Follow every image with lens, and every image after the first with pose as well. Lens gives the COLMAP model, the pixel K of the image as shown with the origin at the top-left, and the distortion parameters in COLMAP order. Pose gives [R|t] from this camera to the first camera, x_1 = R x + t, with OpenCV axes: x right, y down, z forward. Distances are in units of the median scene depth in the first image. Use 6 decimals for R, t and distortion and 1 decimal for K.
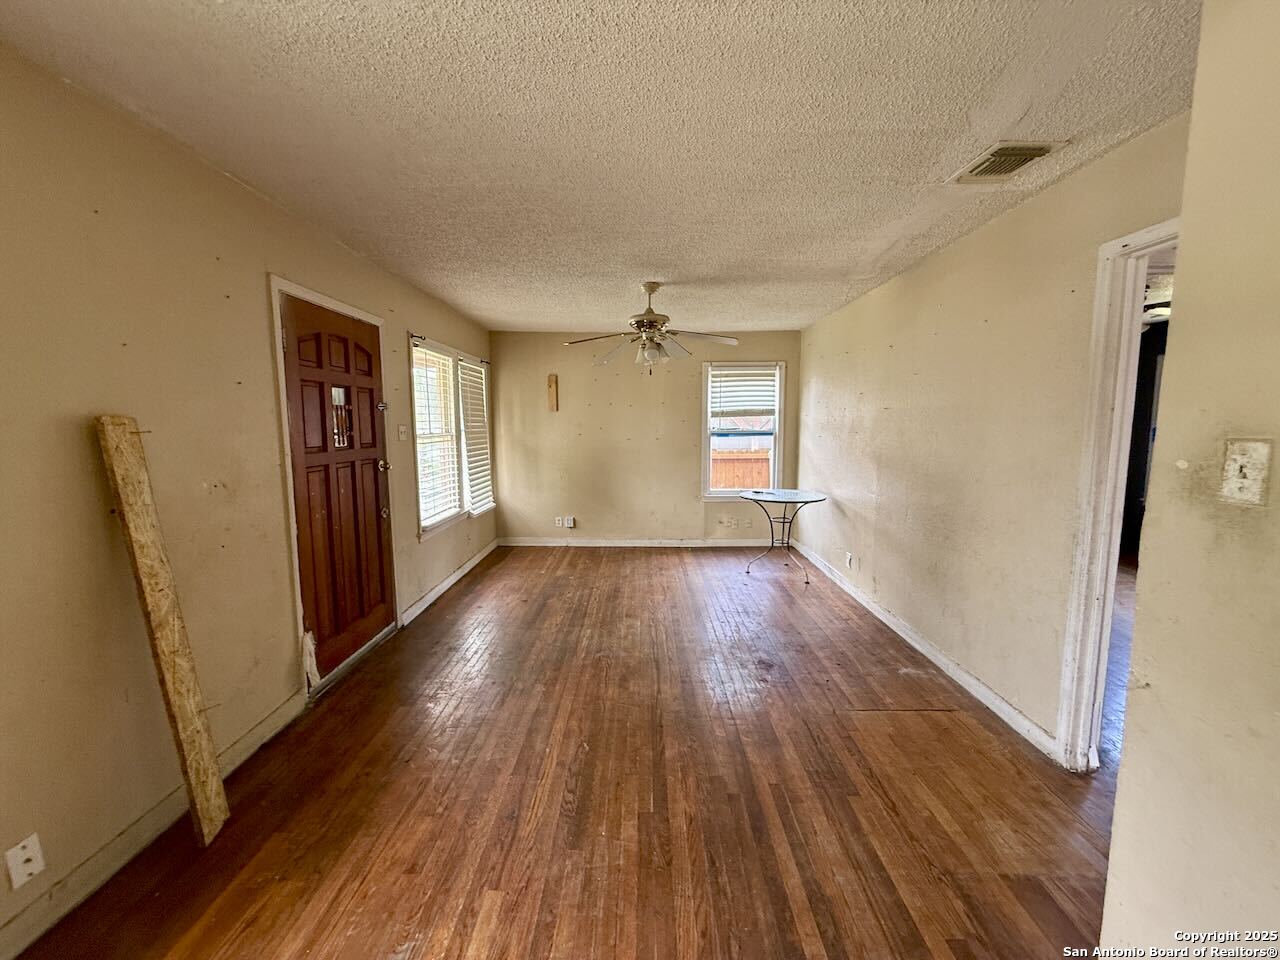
lens RADIAL K [[514.9, 0, 641.8], [0, 514.9, 477.8], [0, 0, 1]] dist [0.000326, 0.001299]
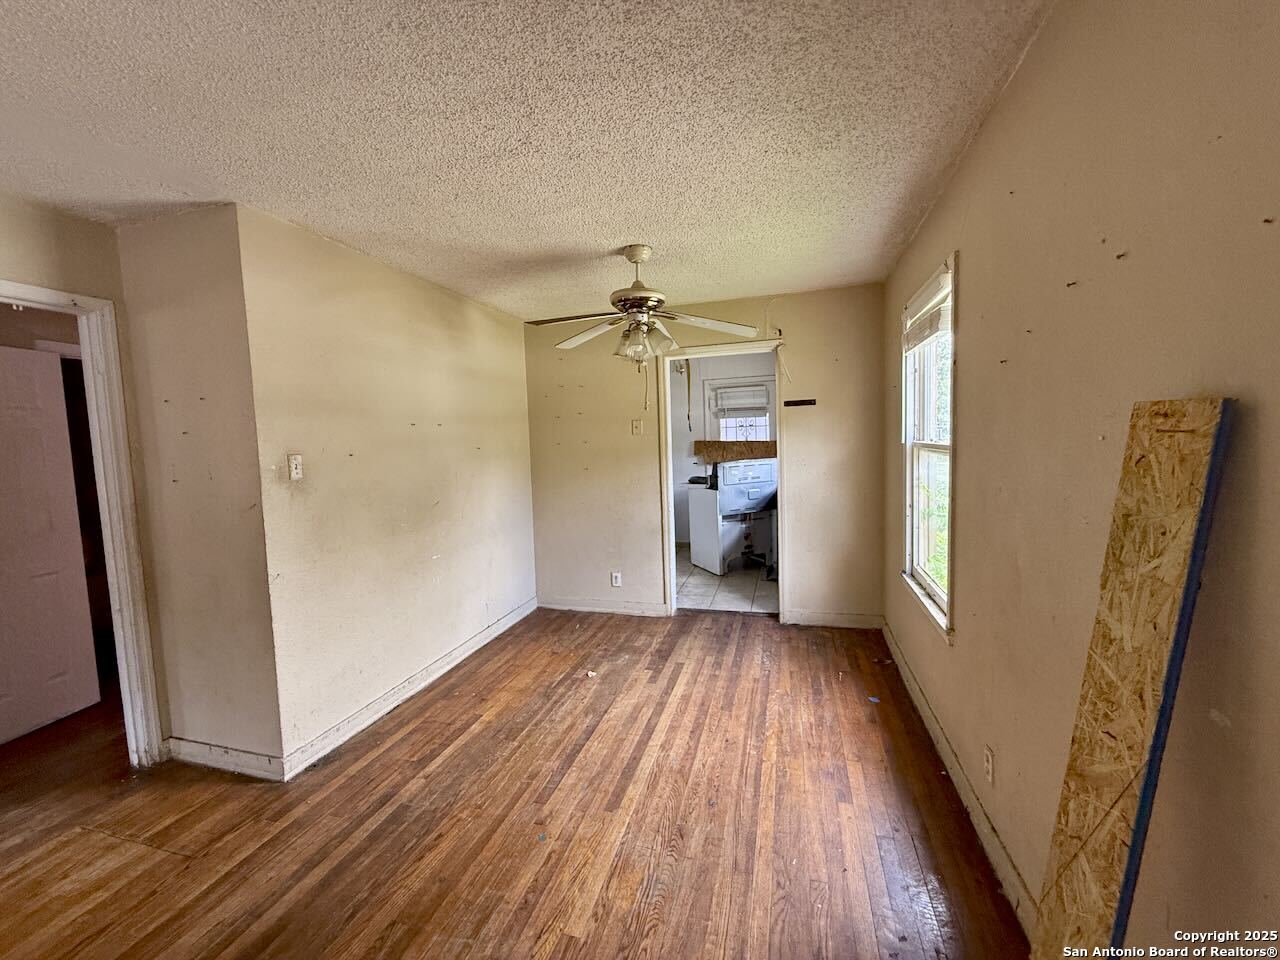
lens RADIAL K [[514.9, 0, 639.8], [0, 514.9, 479.1], [0, 0, 1]] dist [0.000326, 0.001299]
pose [[-0.960861, 0.013754, 0.276689, -0.714440], [0.065716, 0.981575, 0.179420, -0.181666], [-0.269123, 0.190581, -0.944061, 1.800550]]
